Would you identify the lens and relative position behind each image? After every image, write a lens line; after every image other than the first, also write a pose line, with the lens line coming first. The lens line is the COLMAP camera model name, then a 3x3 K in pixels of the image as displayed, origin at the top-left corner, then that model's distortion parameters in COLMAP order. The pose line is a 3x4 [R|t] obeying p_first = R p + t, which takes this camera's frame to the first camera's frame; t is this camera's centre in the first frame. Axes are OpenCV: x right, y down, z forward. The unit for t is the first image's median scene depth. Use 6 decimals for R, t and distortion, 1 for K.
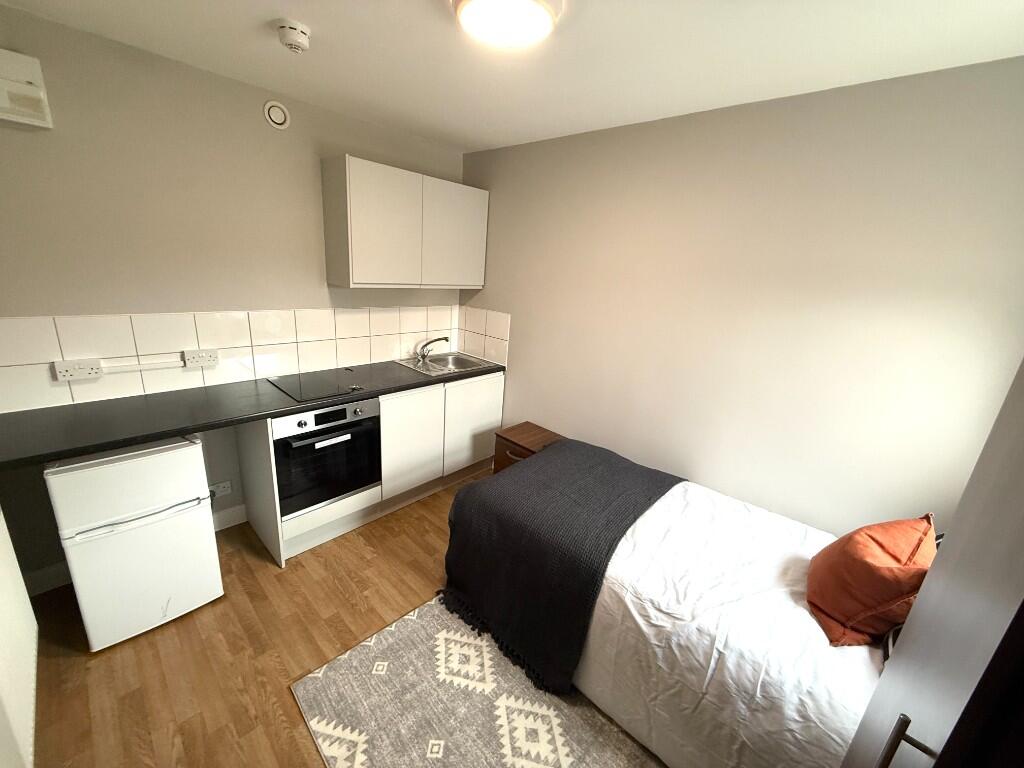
lens RADIAL K [[406.0, 0, 509.3], [0, 406.0, 388.3], [0, 0, 1]] dist [-0.000383, 0.000148]
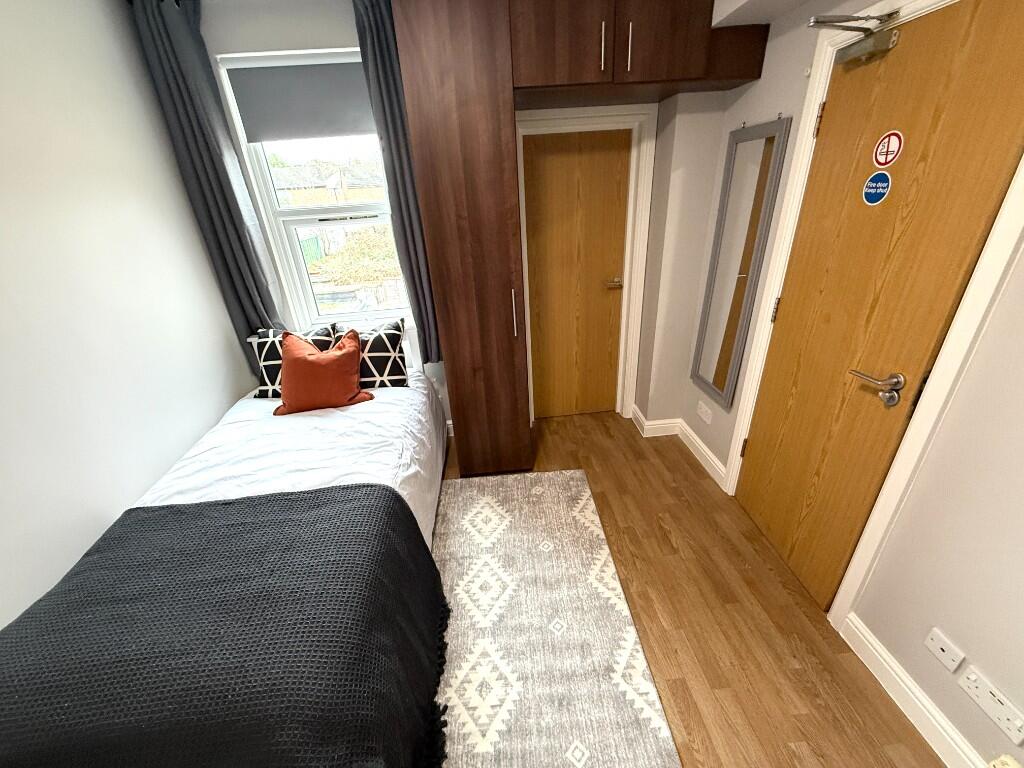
lens RADIAL K [[406.0, 0, 509.3], [0, 406.0, 388.3], [0, 0, 1]] dist [-0.000383, 0.000148]
pose [[-0.743730, -0.319435, 0.587220, -0.460955], [0.197591, 0.734142, 0.649611, -0.297355], [-0.638611, 0.599164, -0.482886, 1.076473]]
